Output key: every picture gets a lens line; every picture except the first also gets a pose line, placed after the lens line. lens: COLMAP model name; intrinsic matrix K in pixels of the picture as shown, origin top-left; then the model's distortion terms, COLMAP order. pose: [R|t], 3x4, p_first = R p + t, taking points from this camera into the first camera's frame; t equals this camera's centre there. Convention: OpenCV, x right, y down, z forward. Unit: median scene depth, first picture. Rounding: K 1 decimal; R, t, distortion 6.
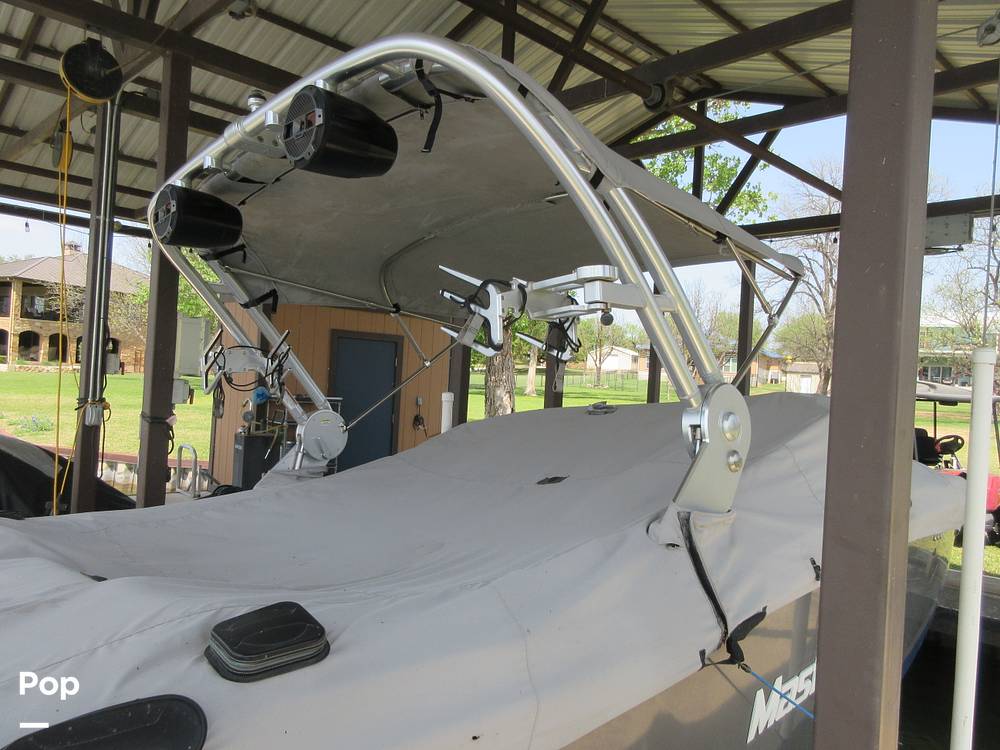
lens RADIAL K [[745.1, 0, 497.0], [0, 745.1, 372.6], [0, 0, 1]] dist [0.021824, -0.008195]
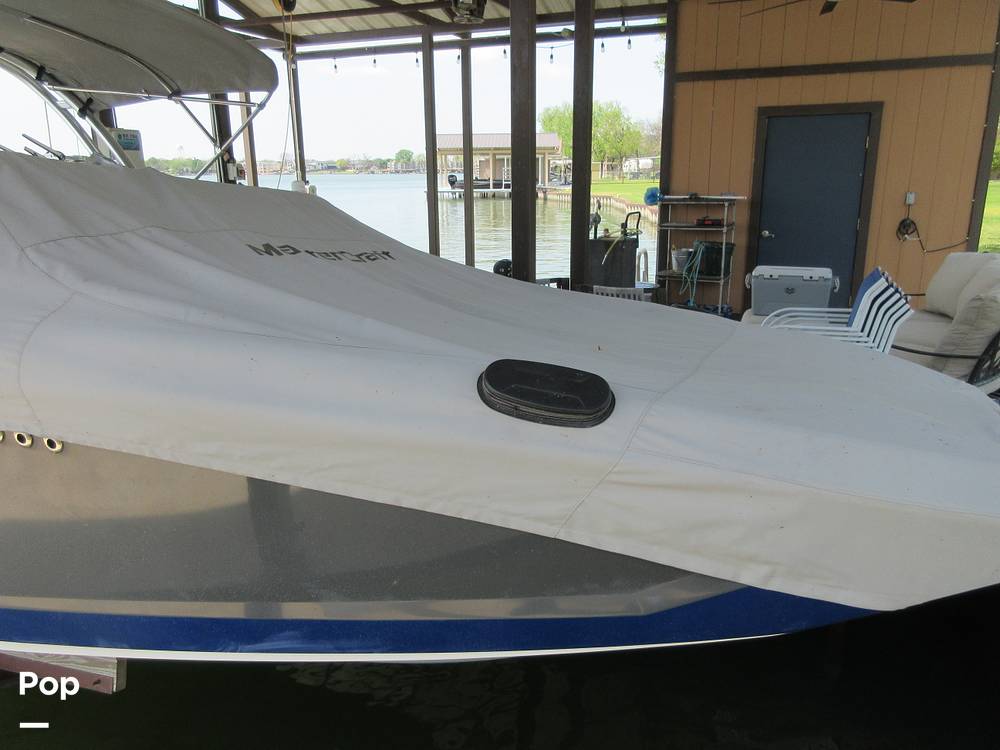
lens RADIAL K [[745.1, 0, 500.5], [0, 745.1, 376.0], [0, 0, 1]] dist [0.021824, -0.008195]
pose [[0.403027, 0.180025, -0.897307, 1.487980], [0.043787, 0.975546, 0.215388, 0.125705], [0.914140, -0.126098, 0.385289, 1.418115]]
